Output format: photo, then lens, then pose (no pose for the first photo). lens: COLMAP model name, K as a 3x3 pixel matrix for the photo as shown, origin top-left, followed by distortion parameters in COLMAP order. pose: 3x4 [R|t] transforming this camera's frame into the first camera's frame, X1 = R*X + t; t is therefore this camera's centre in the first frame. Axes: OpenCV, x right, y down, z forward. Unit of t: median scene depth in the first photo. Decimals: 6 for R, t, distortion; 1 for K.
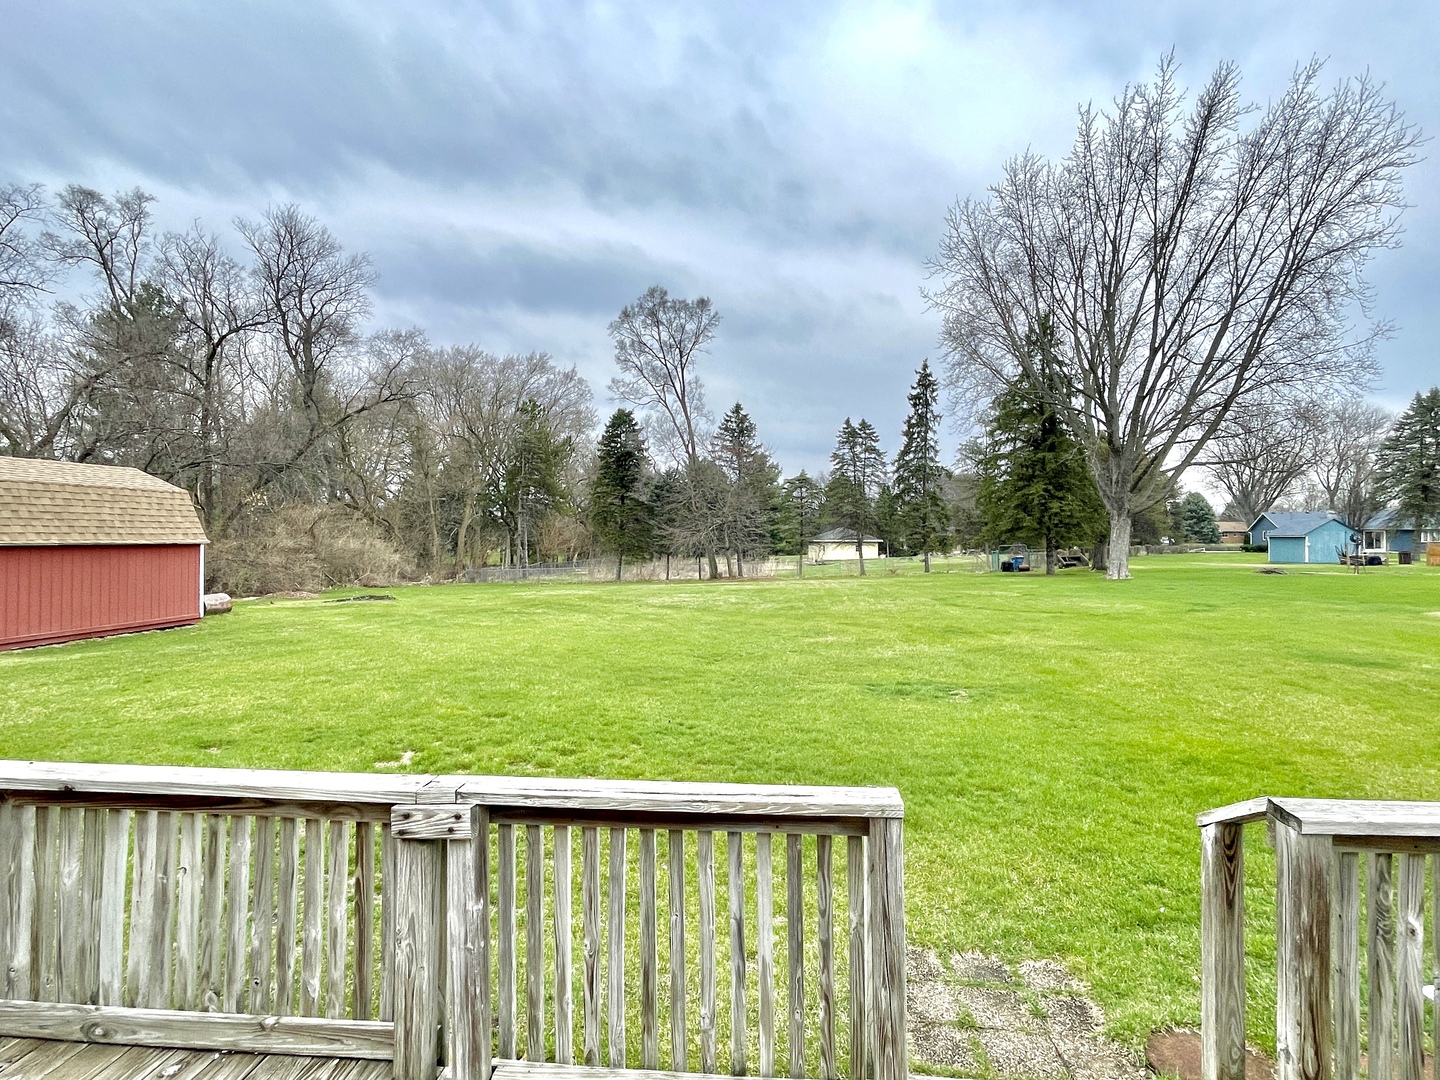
lens RADIAL K [[755.3, 0, 718.9], [0, 755.3, 532.0], [0, 0, 1]] dist [-0.002371, -0.000244]
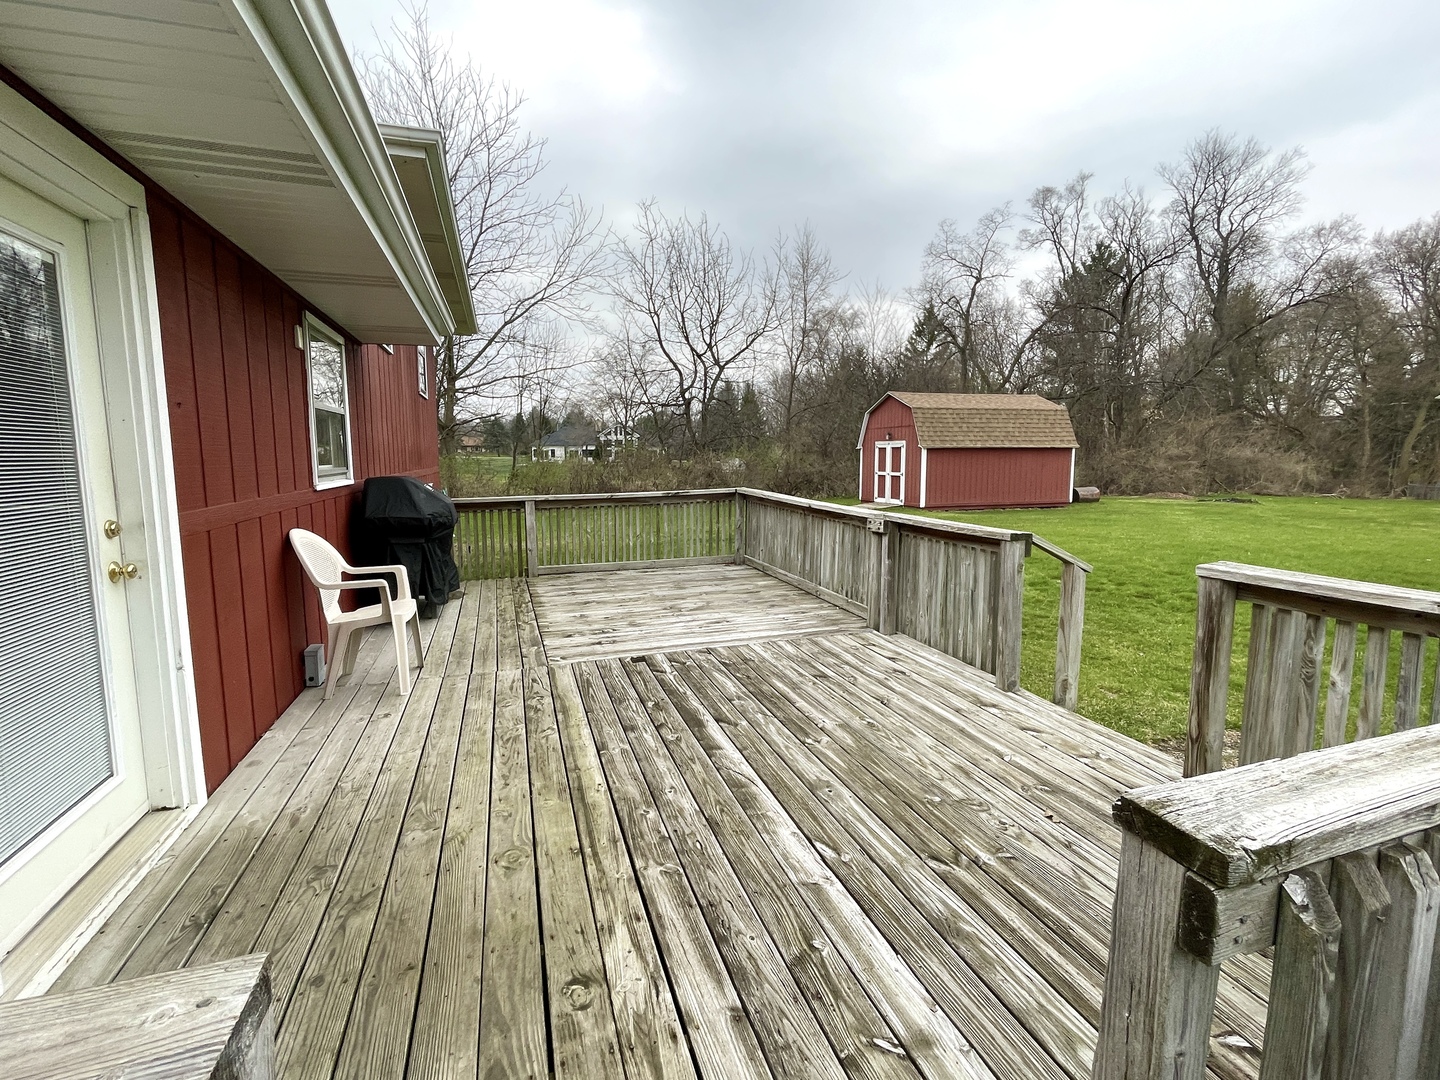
lens RADIAL K [[663.1, 0, 724.8], [0, 663.1, 530.1], [0, 0, 1]] dist [-0.004567, -0.000458]
pose [[0.388721, 0.103158, -0.915563, 0.078838], [0.011395, 0.993098, 0.116732, 0.007630], [0.921285, -0.055809, 0.384862, -0.016646]]
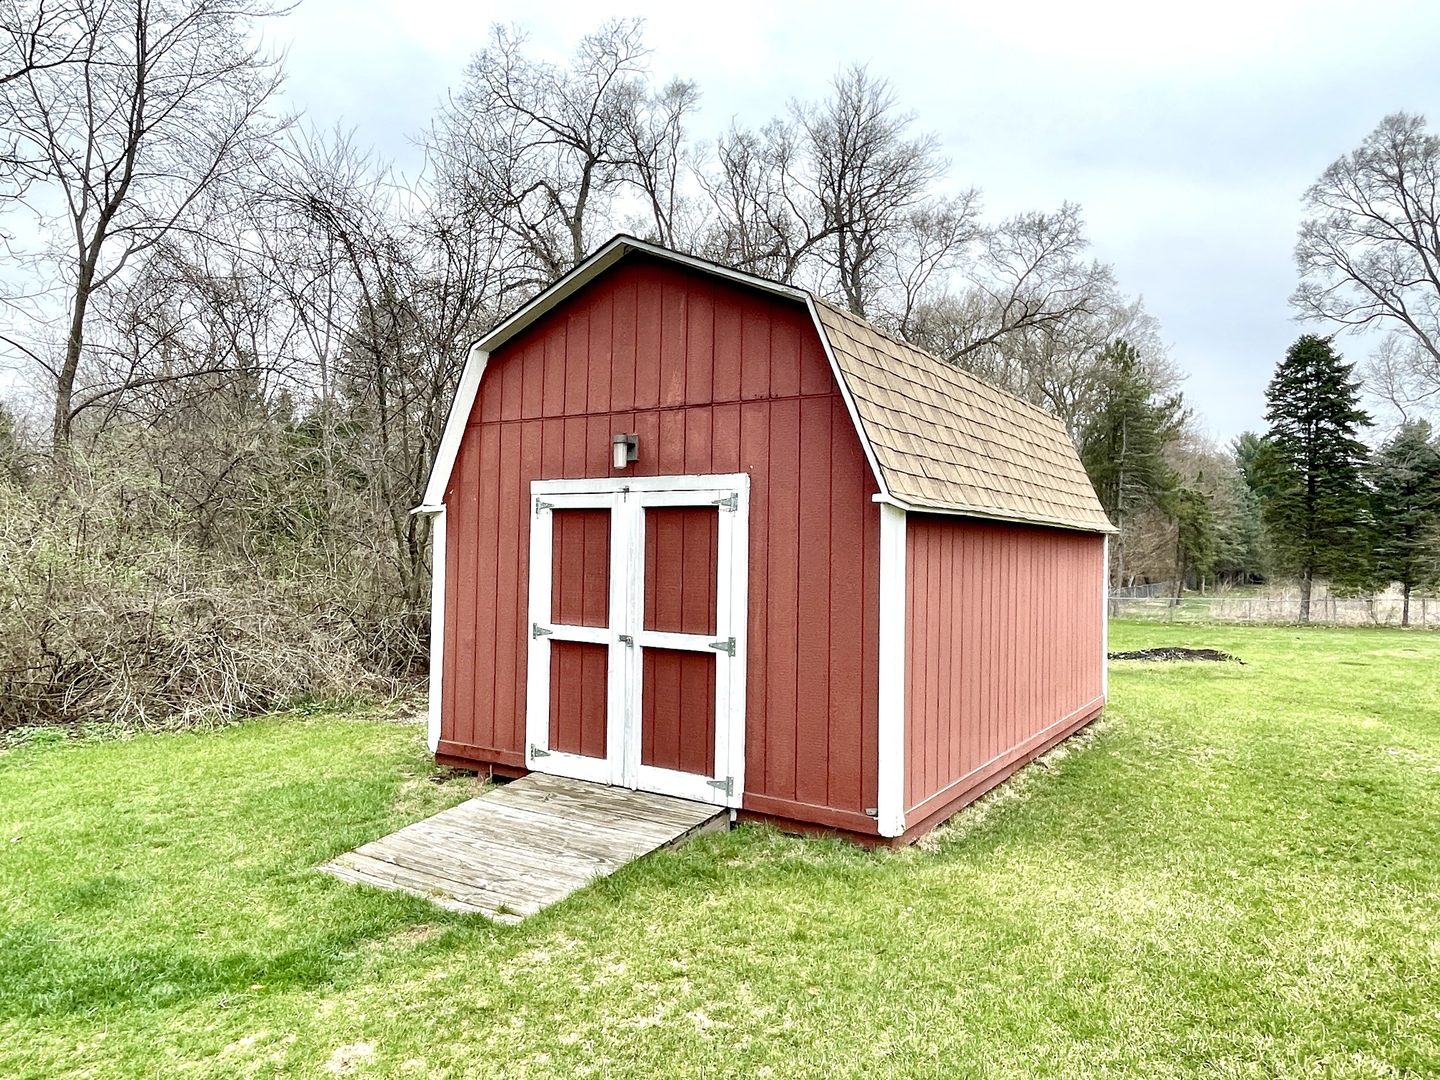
lens RADIAL K [[946.2, 0, 718.7], [0, 946.2, 533.8], [0, 0, 1]] dist [0.024364, 0.000180]
pose [[0.879254, 0.004126, -0.476335, -0.286712], [-0.010868, 0.999876, -0.011400, 0.011284], [0.476229, 0.015201, 0.879190, 0.190419]]
